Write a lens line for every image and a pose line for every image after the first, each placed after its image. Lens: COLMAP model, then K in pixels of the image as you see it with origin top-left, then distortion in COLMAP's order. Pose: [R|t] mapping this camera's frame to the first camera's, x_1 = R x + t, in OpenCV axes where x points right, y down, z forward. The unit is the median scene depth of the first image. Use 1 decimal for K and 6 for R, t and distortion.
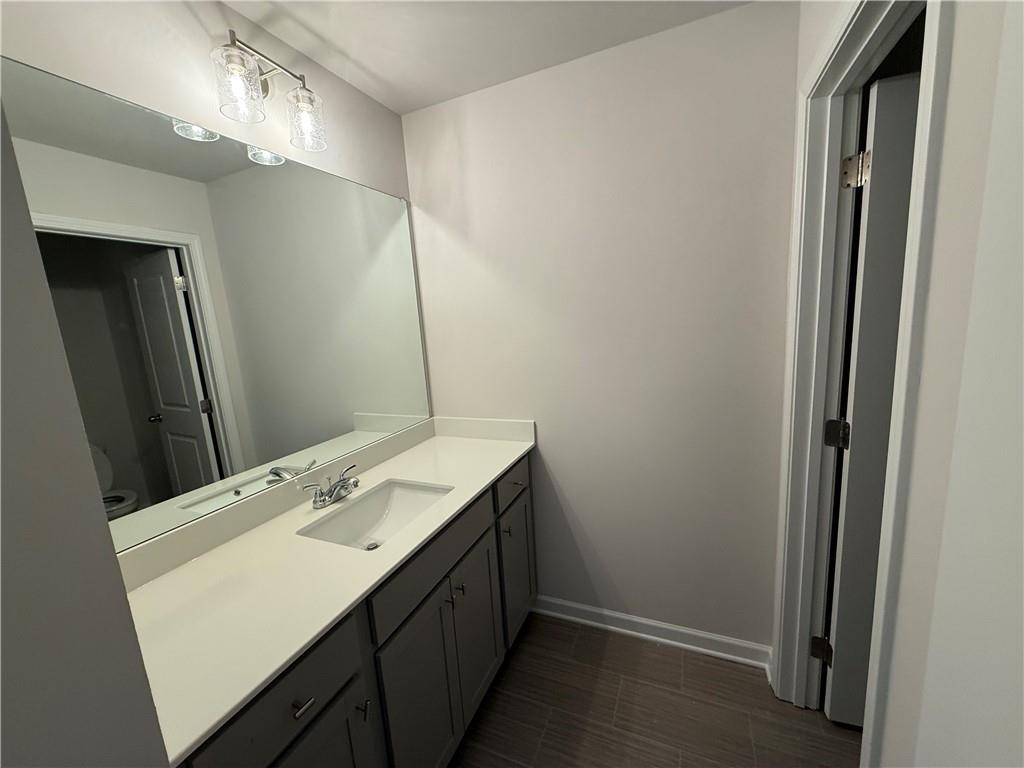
lens RADIAL K [[410.2, 0, 524.3], [0, 410.2, 387.0], [0, 0, 1]] dist [-0.000424, -0.000064]
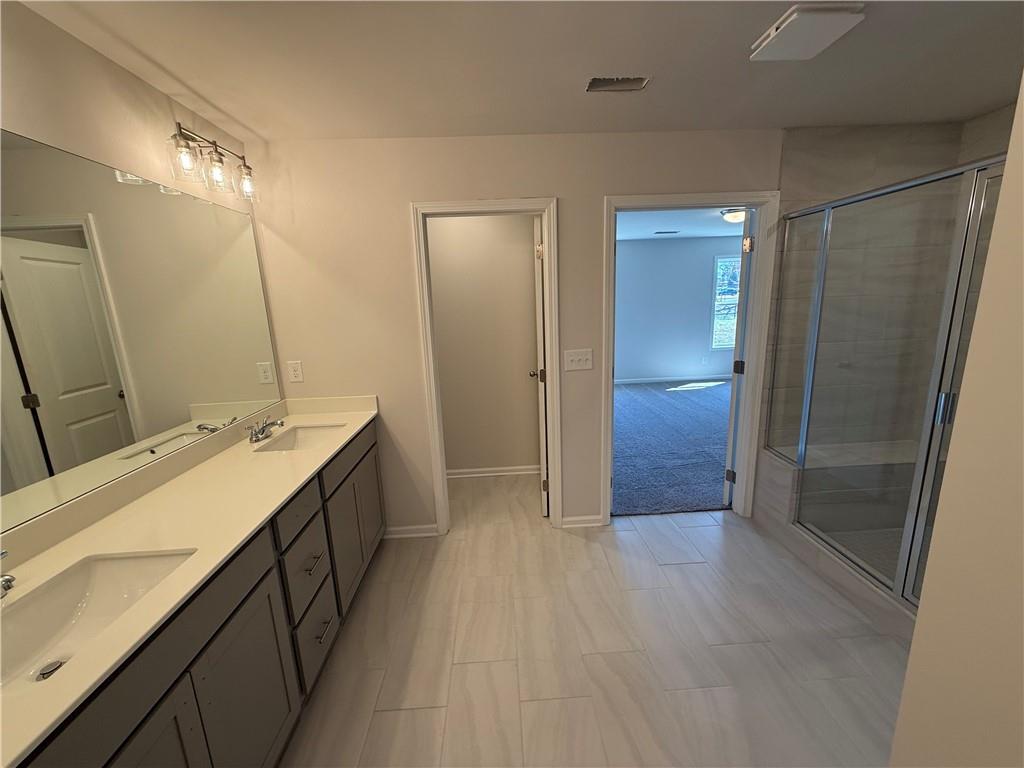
lens RADIAL K [[406.2, 0, 512.8], [0, 406.2, 385.0], [0, 0, 1]] dist [-0.001158, -0.000127]
pose [[0.898830, -0.048718, 0.435581, -0.225825], [0.052699, 0.998606, 0.002945, 0.101683], [-0.435117, 0.020307, 0.900145, -0.606180]]
